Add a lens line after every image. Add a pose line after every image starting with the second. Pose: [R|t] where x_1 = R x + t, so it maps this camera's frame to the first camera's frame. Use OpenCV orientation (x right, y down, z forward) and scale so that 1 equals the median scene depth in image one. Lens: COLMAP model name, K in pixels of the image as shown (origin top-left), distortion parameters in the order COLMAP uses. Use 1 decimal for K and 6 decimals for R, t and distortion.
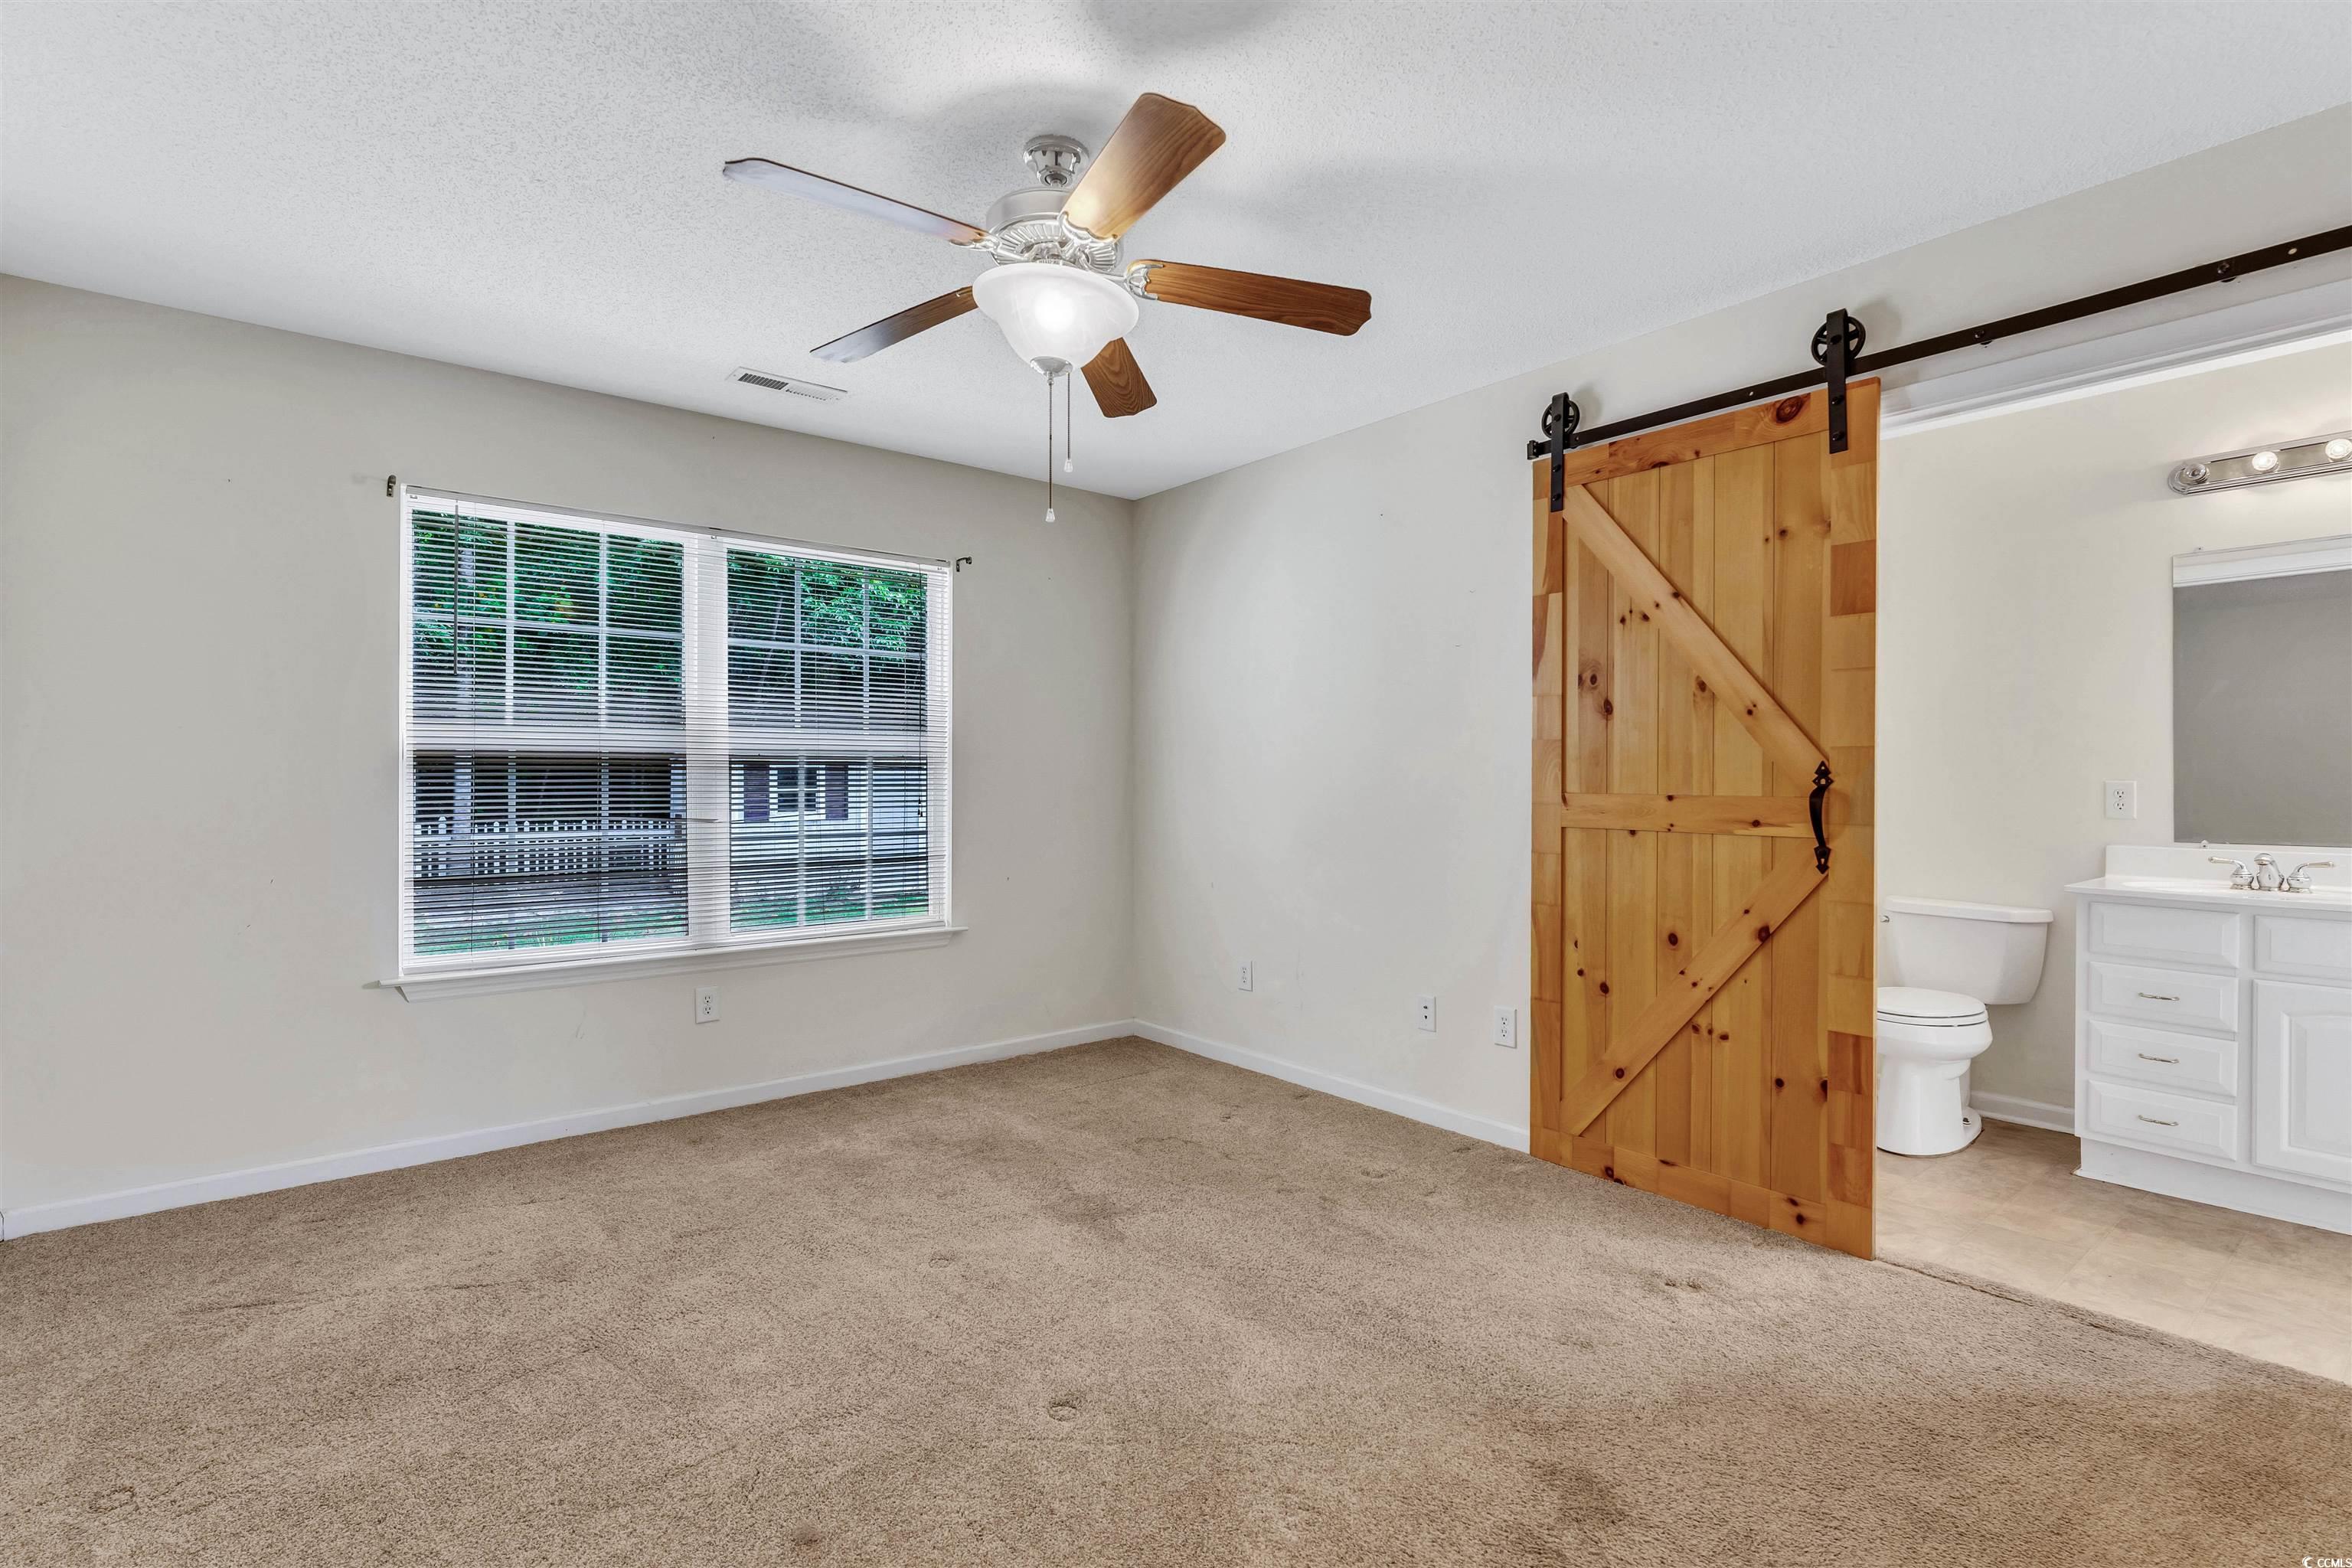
lens RADIAL K [[1062.5, 0, 1172.5], [0, 1062.5, 781.1], [0, 0, 1]] dist [-0.002608, -0.000227]
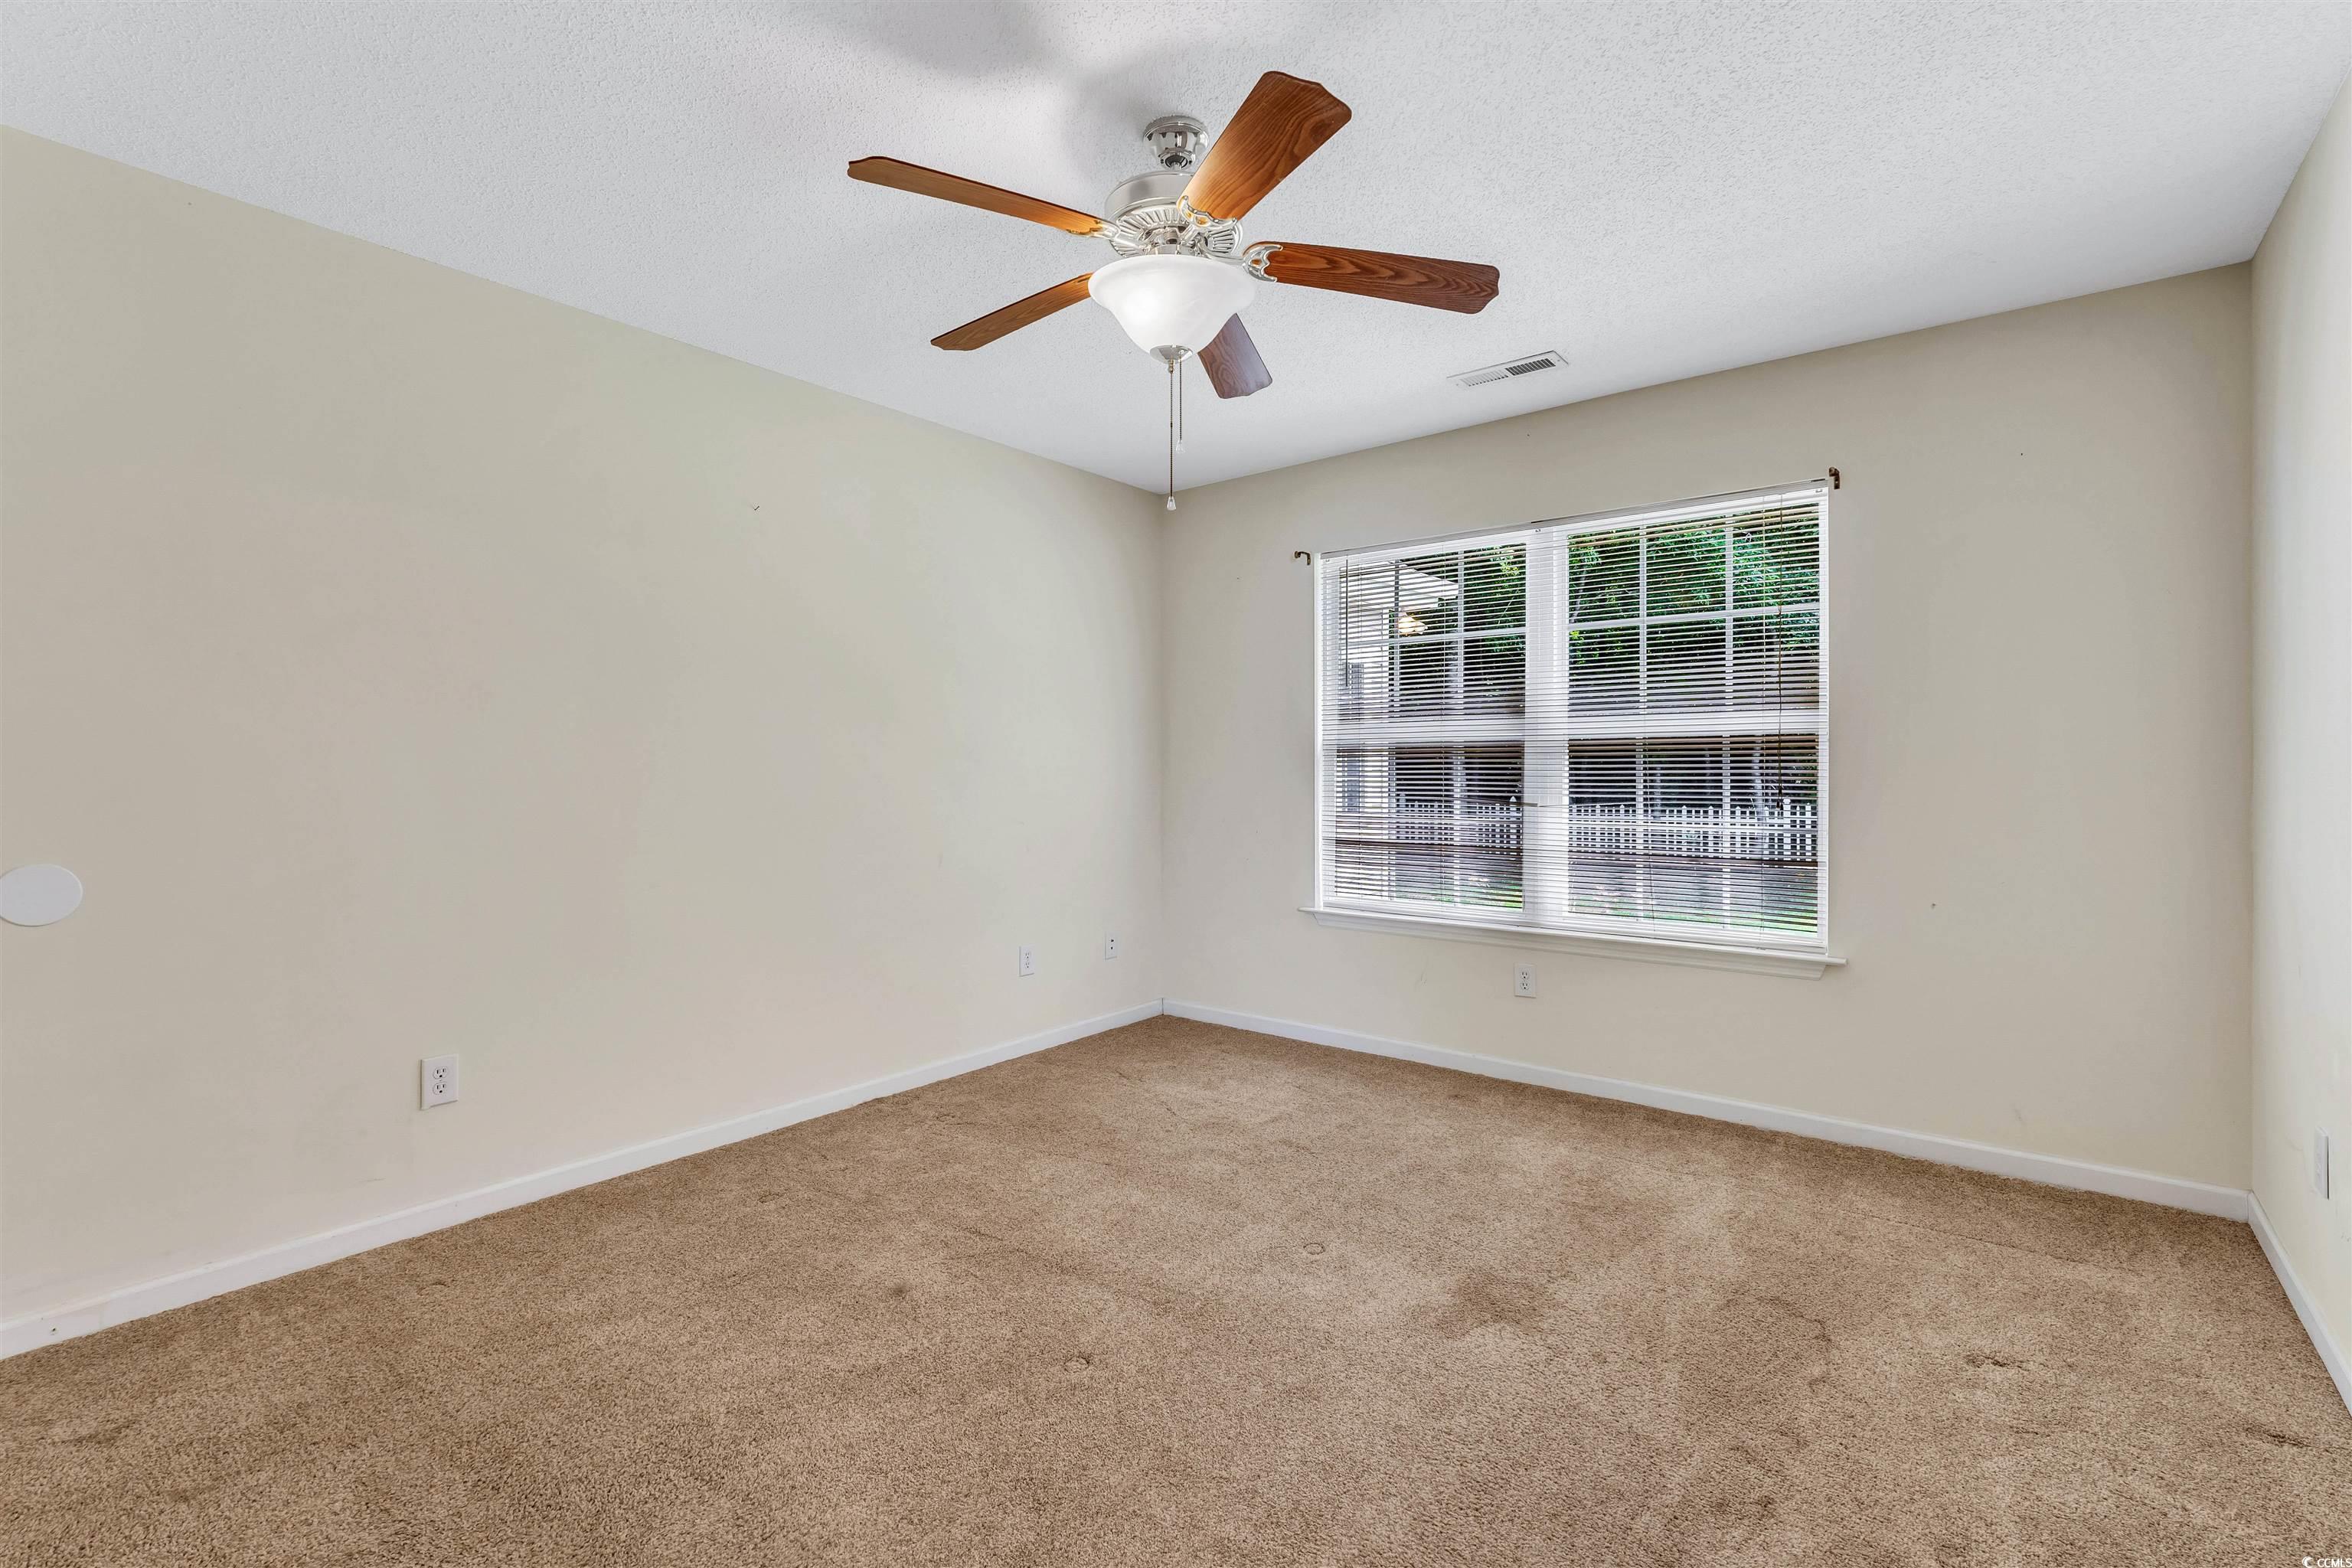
lens RADIAL K [[1019.8, 0, 1172.5], [0, 1019.8, 777.3], [0, 0, 1]] dist [-0.008129, -0.000288]
pose [[0.221554, 0.010105, -0.975096, 0.474249], [0.005173, 0.999920, 0.011538, -0.002881], [0.975134, -0.007601, 0.221484, 0.454768]]
